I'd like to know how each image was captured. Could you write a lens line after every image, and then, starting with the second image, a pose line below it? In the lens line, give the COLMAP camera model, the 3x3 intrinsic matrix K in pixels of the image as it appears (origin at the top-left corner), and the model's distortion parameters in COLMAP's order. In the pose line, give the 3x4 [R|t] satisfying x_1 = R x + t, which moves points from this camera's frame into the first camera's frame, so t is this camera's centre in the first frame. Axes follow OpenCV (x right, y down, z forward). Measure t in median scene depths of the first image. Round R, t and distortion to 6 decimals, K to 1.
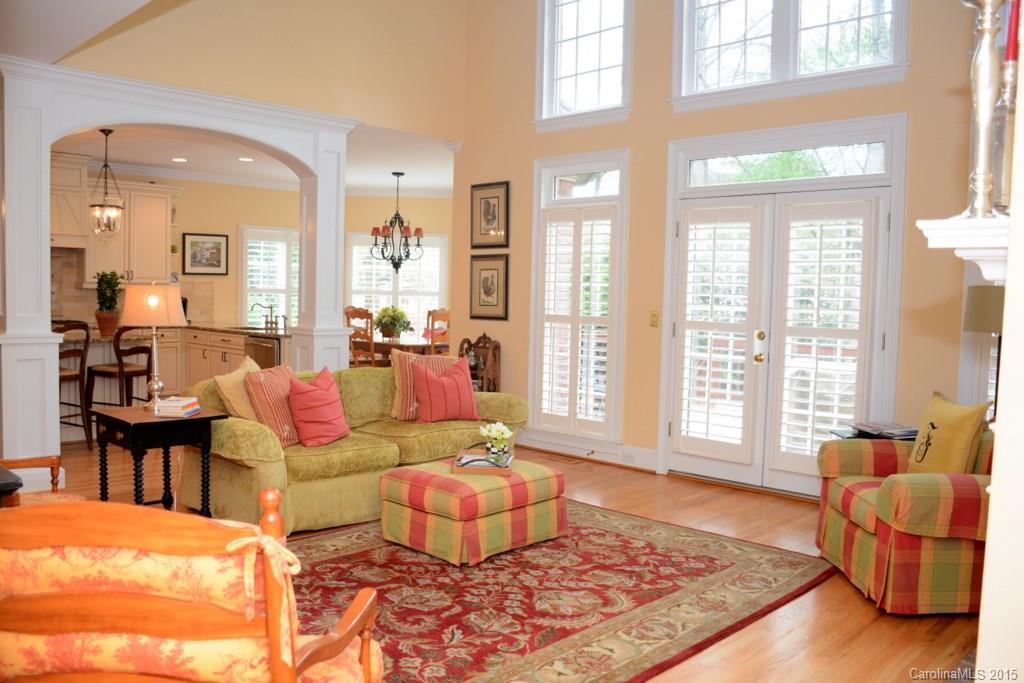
lens RADIAL K [[801.2, 0, 515.6], [0, 801.2, 345.6], [0, 0, 1]] dist [-0.110686, 0.049500]
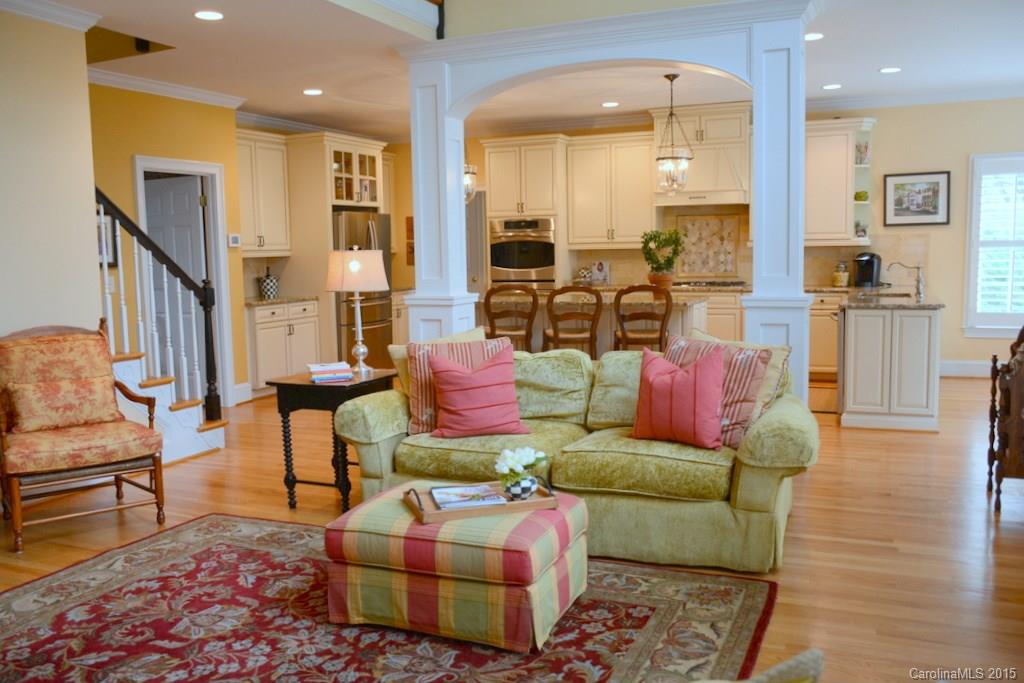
lens RADIAL K [[886.3, 0, 511.5], [0, 886.3, 339.6], [0, 0, 1]] dist [-0.052199, 0.031830]
pose [[0.364698, 0.069729, -0.928511, 0.672538], [-0.035166, 0.997512, 0.061098, -0.039208], [0.930461, 0.010370, 0.366243, 0.758755]]
